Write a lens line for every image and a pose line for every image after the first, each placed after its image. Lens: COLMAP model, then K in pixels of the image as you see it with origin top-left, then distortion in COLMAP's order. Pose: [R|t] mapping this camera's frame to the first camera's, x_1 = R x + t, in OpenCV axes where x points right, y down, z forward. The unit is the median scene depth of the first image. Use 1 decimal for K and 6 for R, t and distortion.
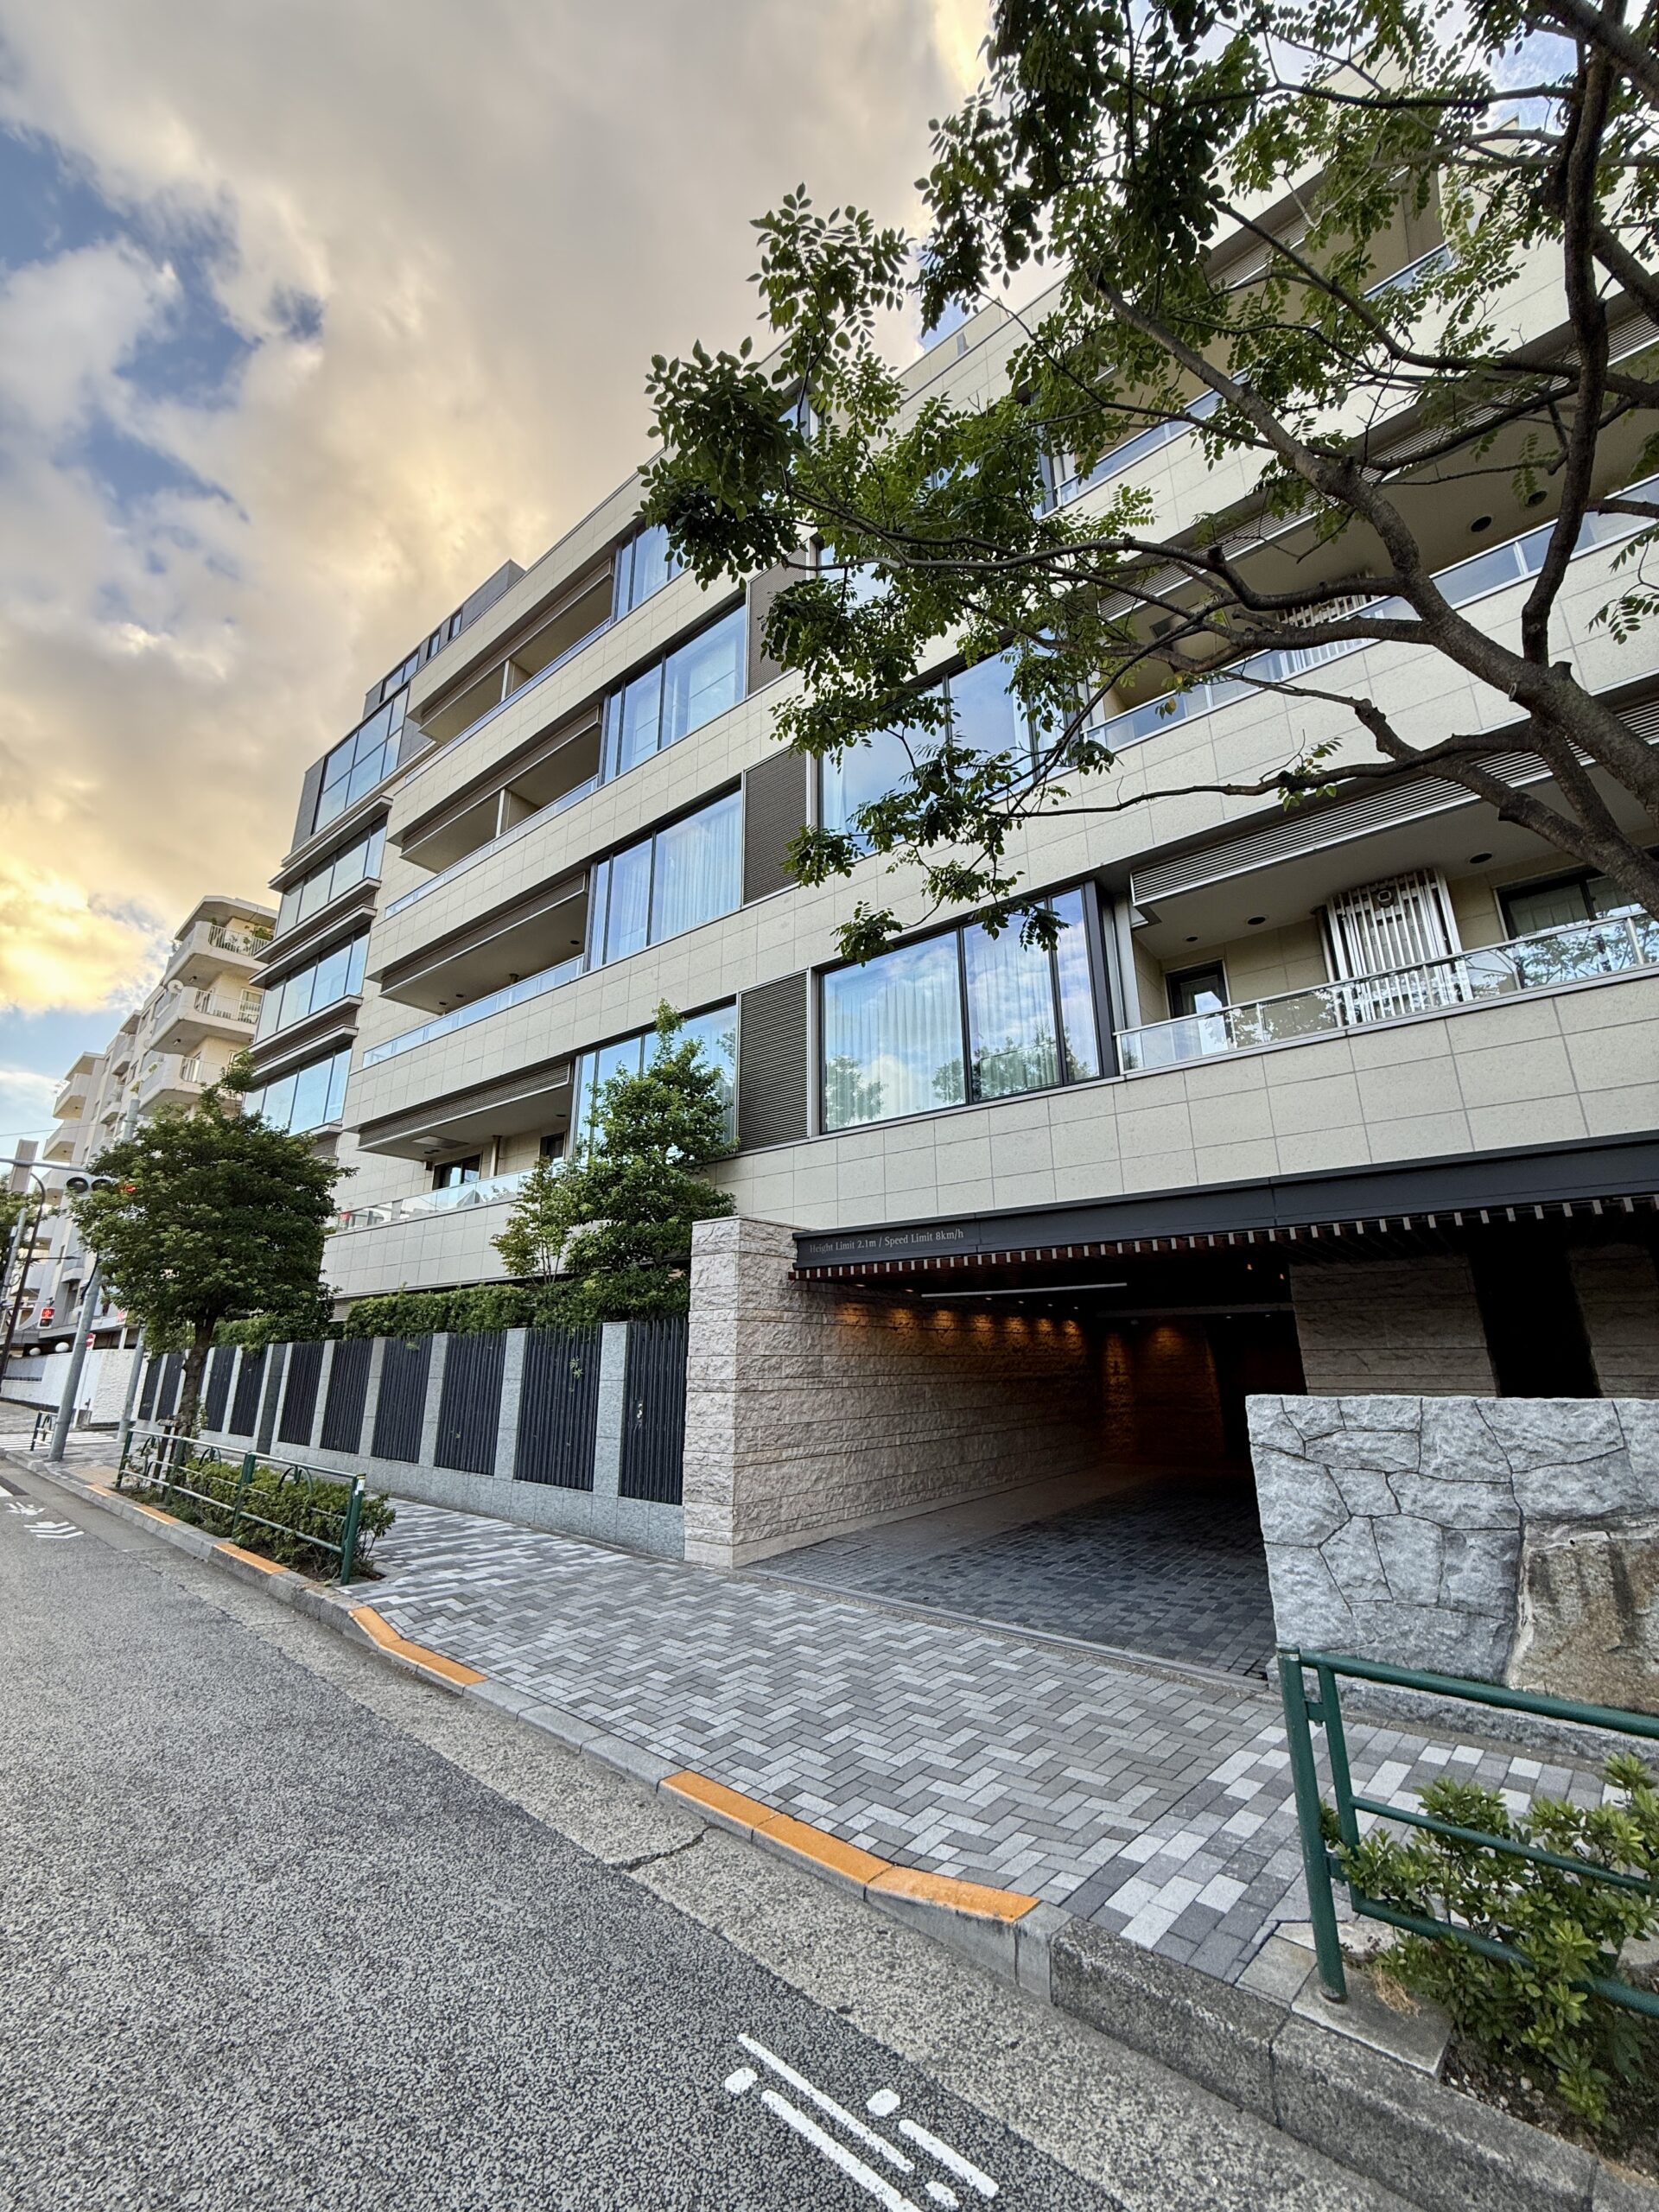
lens RADIAL K [[877.0, 0, 817.2], [0, 877.0, 1102.9], [0, 0, 1]] dist [0.001955, 0.000172]
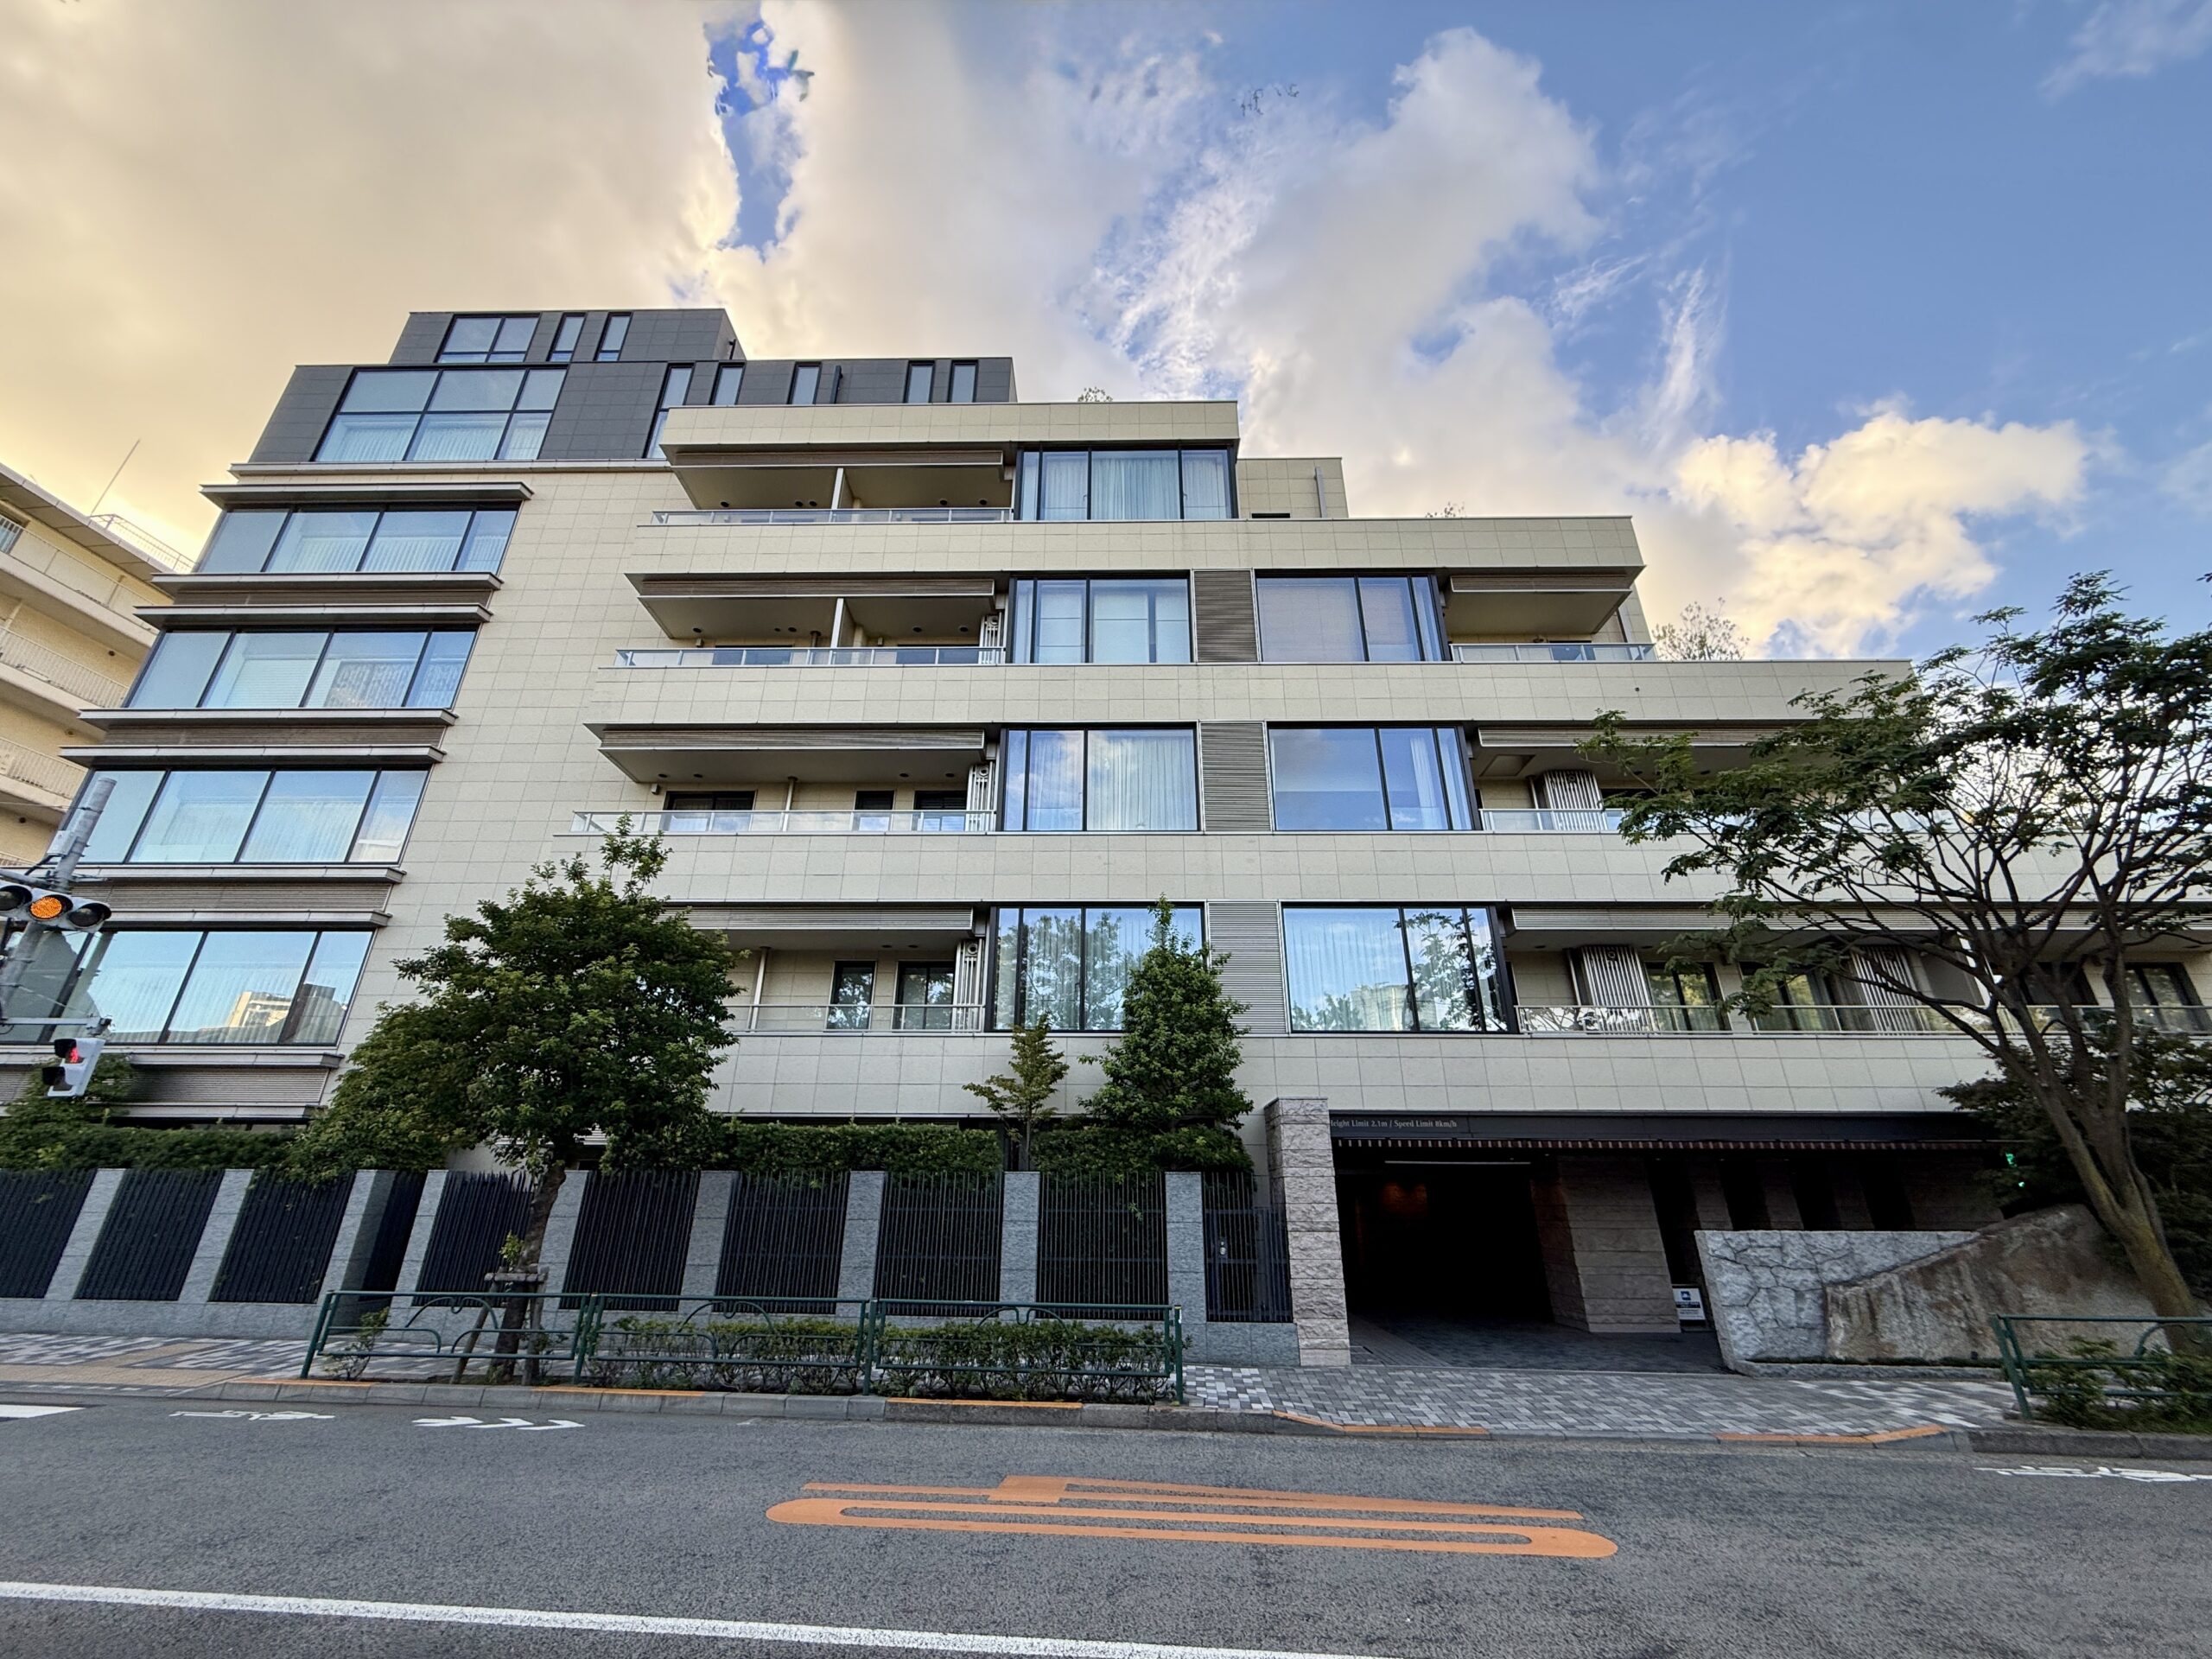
lens RADIAL K [[877.0, 0, 1090.9], [0, 877.0, 834.0], [0, 0, 1]] dist [0.001955, 0.000172]
pose [[0.792203, 0.249912, 0.556738, -1.984612], [-0.186110, 0.967780, -0.169601, 0.054664], [-0.581186, 0.030745, 0.813190, 0.149207]]
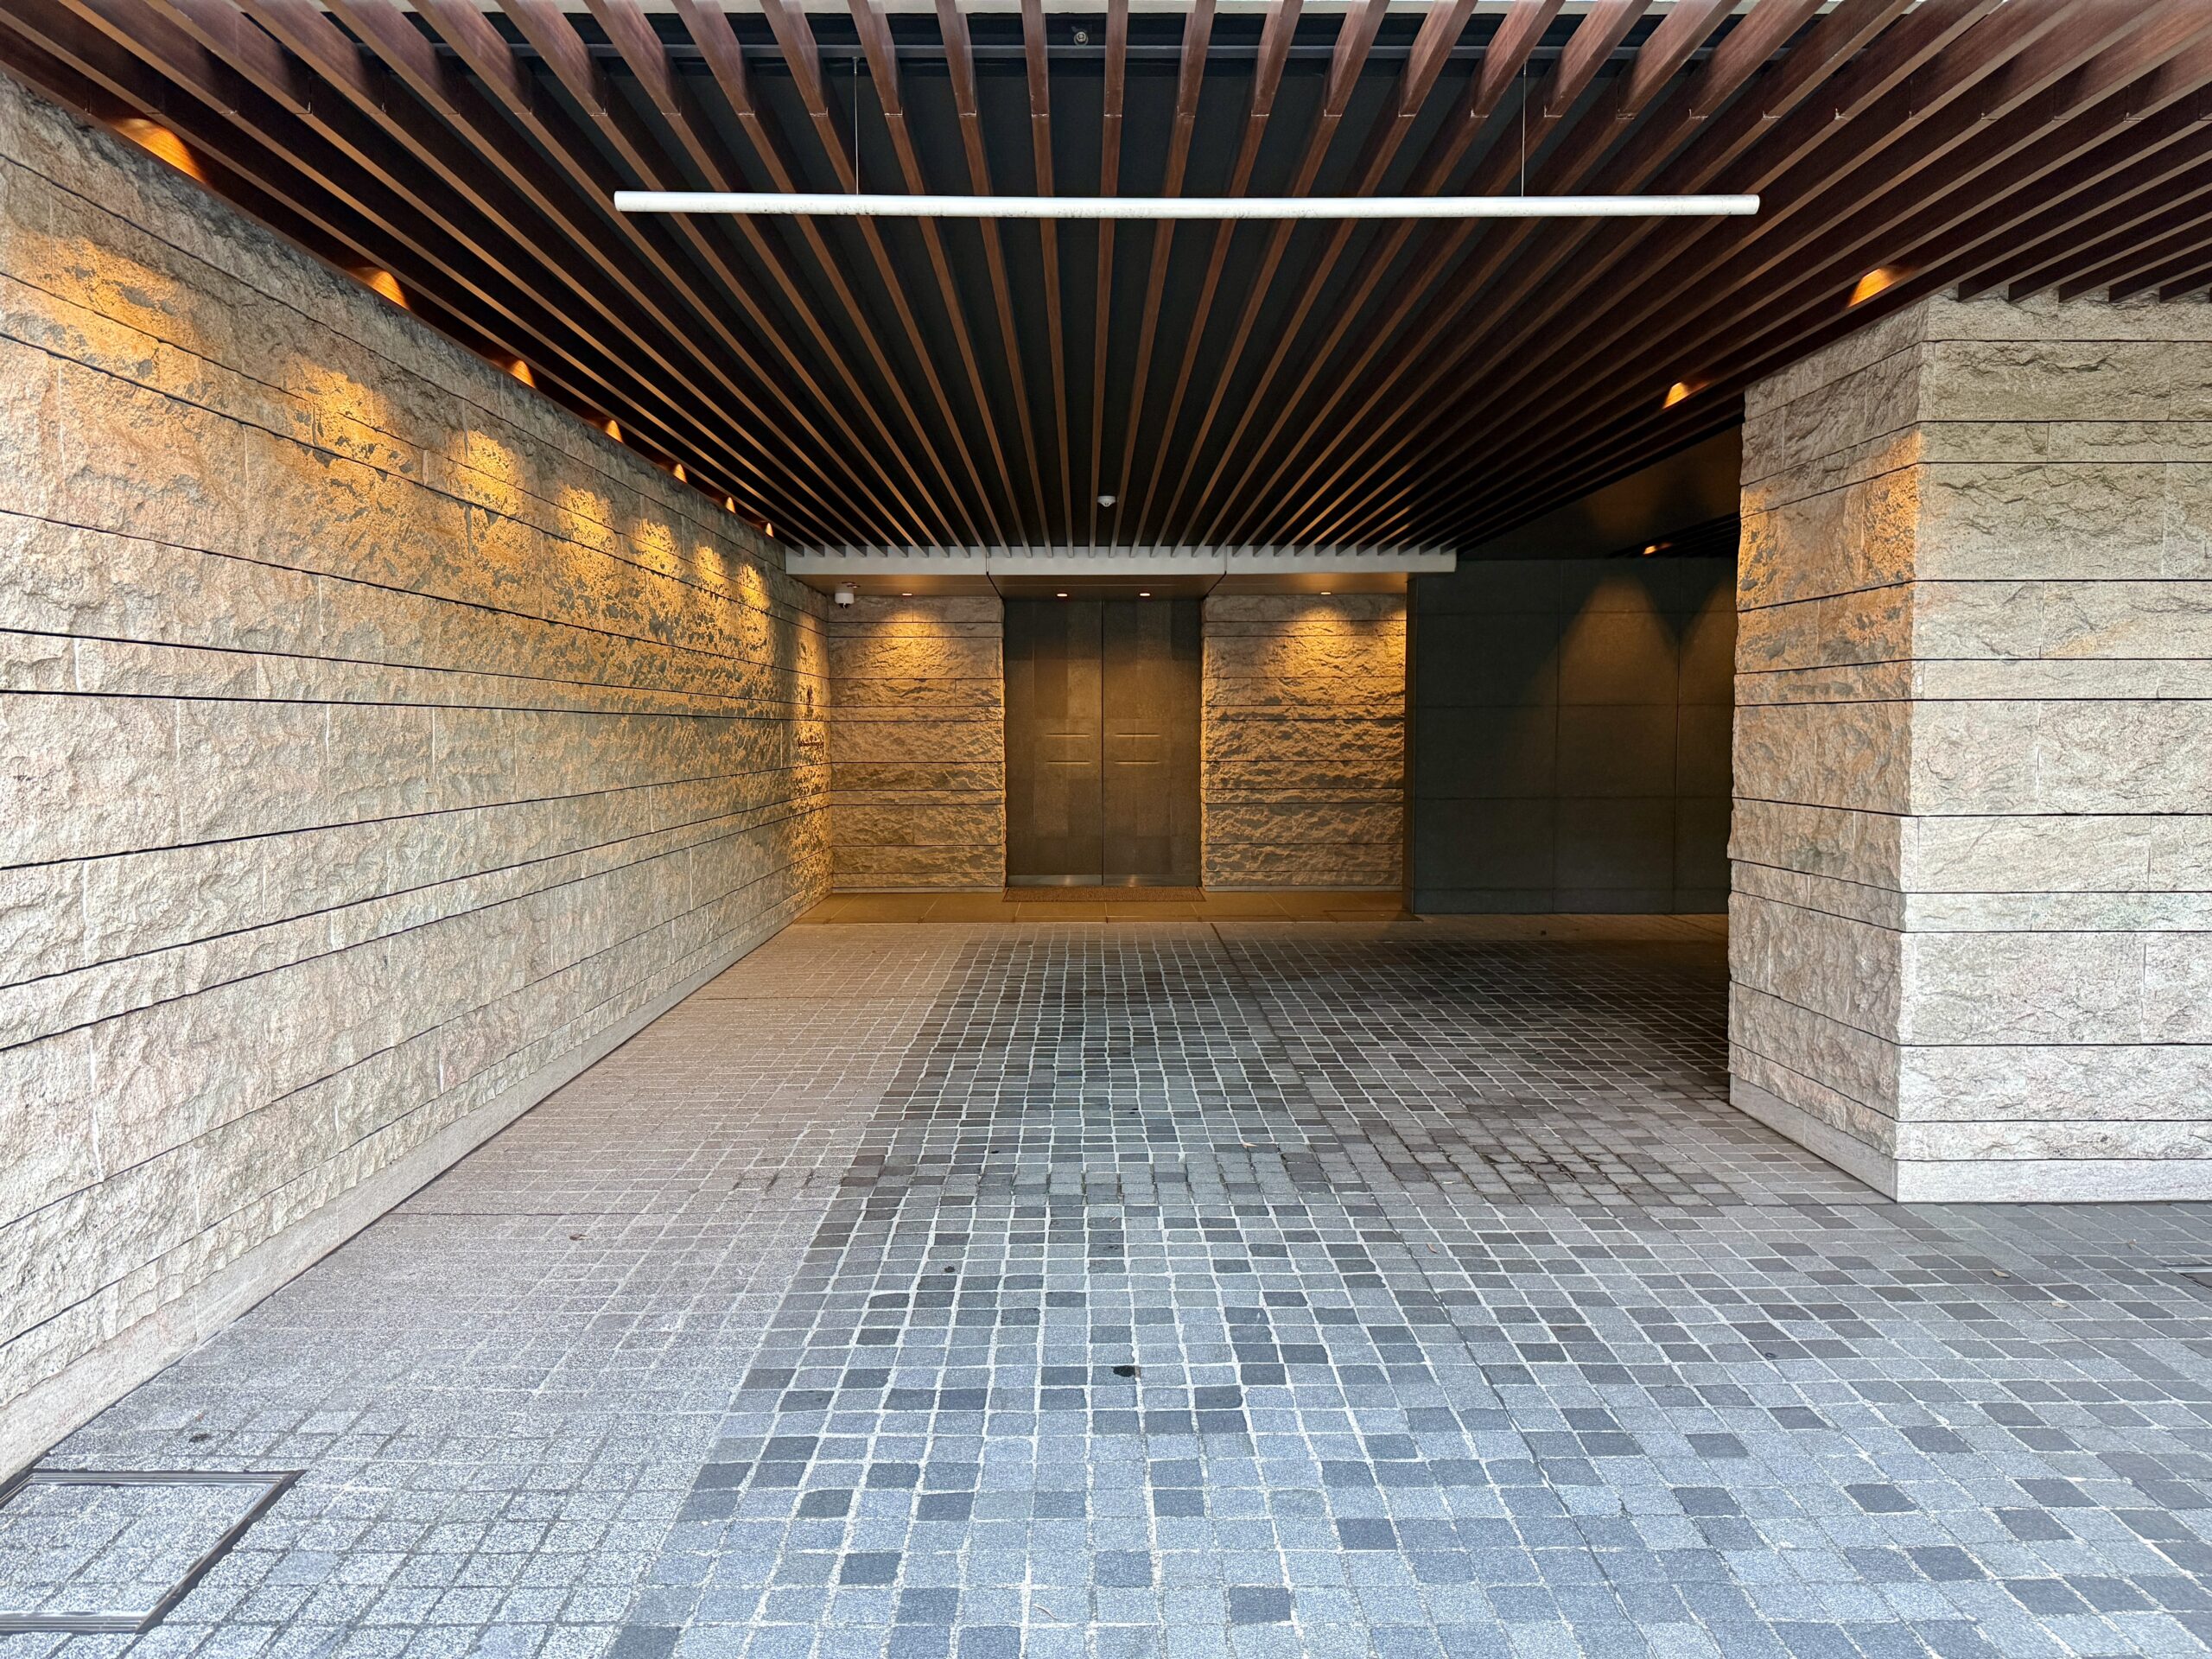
lens RADIAL K [[1551.8, 0, 1102.4], [0, 1551.8, 836.5], [0, 0, 1]] dist [-0.005820, -0.001710]
pose [[0.774270, -0.037327, 0.631753, -0.016249], [-0.182585, 0.942634, 0.279471, 0.390188], [-0.605944, -0.331735, 0.723038, 1.095112]]
